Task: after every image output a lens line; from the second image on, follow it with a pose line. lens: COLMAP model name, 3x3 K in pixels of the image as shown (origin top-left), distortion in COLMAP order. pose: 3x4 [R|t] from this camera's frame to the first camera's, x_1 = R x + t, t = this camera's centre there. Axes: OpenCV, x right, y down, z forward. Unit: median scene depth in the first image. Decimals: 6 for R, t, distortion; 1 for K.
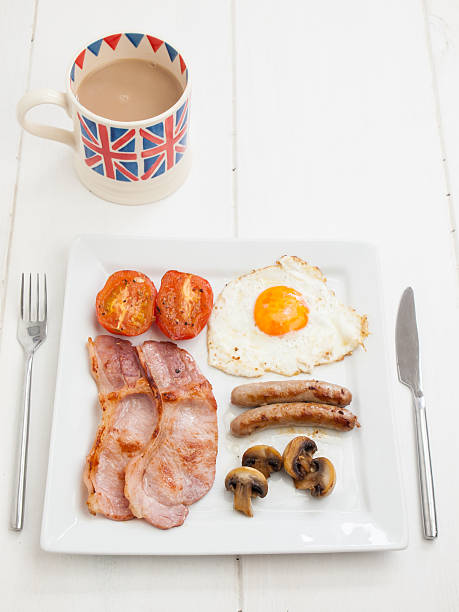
lens RADIAL K [[969.4, 0, 231.1], [0, 969.4, 338.8], [0, 0, 1]] dist [-0.012043, 0.000916]
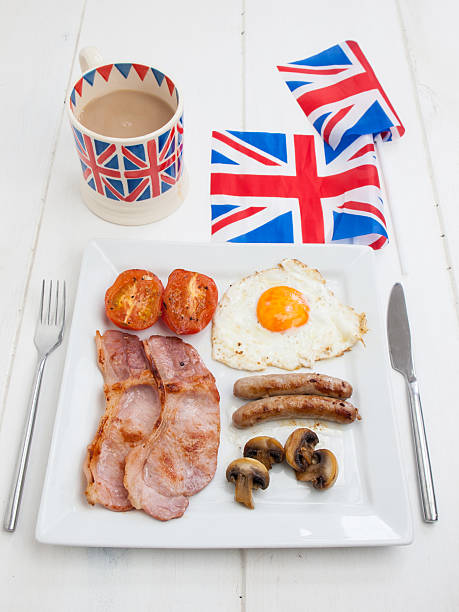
lens RADIAL K [[659.6, 0, 232.3], [0, 659.6, 332.3], [0, 0, 1]] dist [-0.044303, 0.026782]
pose [[0.999844, 0.006966, -0.016262, 0.009457], [-0.008121, 0.997367, -0.072061, 0.050203], [0.015717, 0.072182, 0.997268, 0.303814]]
